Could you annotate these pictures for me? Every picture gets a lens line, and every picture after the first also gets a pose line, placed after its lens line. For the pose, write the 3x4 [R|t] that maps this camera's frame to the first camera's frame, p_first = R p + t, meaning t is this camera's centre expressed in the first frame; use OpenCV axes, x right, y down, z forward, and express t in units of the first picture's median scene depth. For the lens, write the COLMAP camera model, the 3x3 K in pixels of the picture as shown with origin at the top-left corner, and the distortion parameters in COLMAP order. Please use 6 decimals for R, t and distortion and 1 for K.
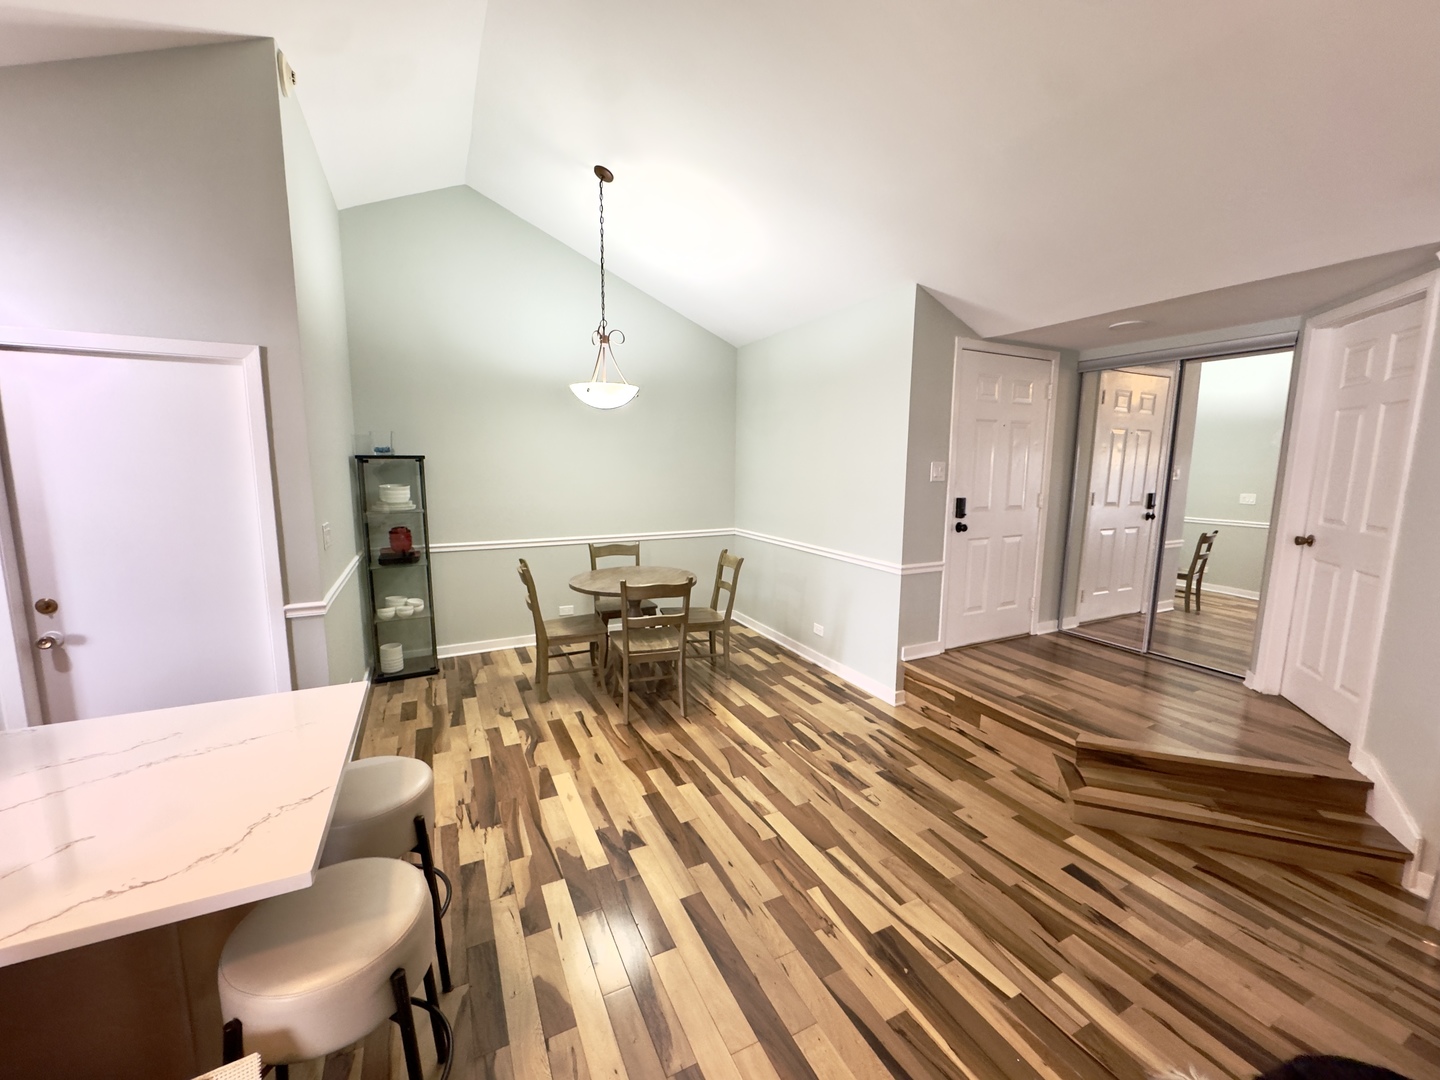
lens RADIAL K [[577.1, 0, 722.7], [0, 577.1, 540.1], [0, 0, 1]] dist [-0.005238, 0.000800]
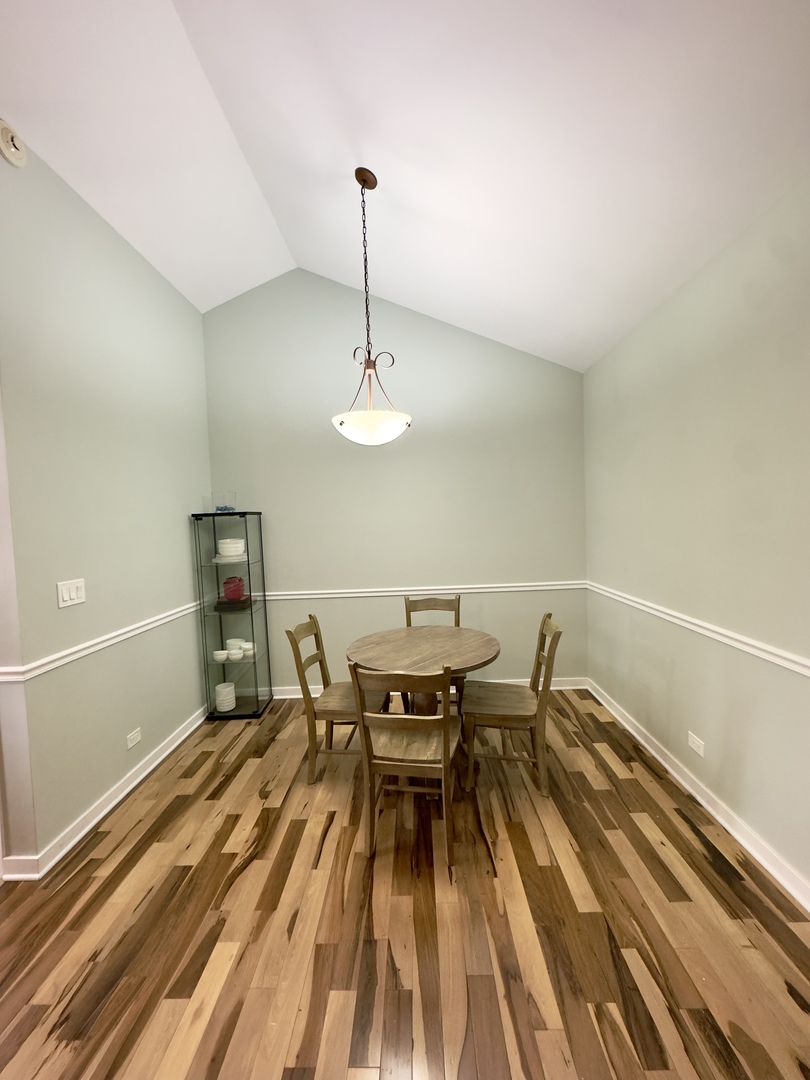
lens RADIAL K [[432.8, 0, 405.8], [0, 432.8, 537.2], [0, 0, 1]] dist [-0.005238, 0.000800]
pose [[0.880709, -0.021227, -0.473181, 0.139367], [-0.020050, 0.996429, -0.082017, -0.042275], [0.473233, 0.081720, 0.877139, 0.481952]]
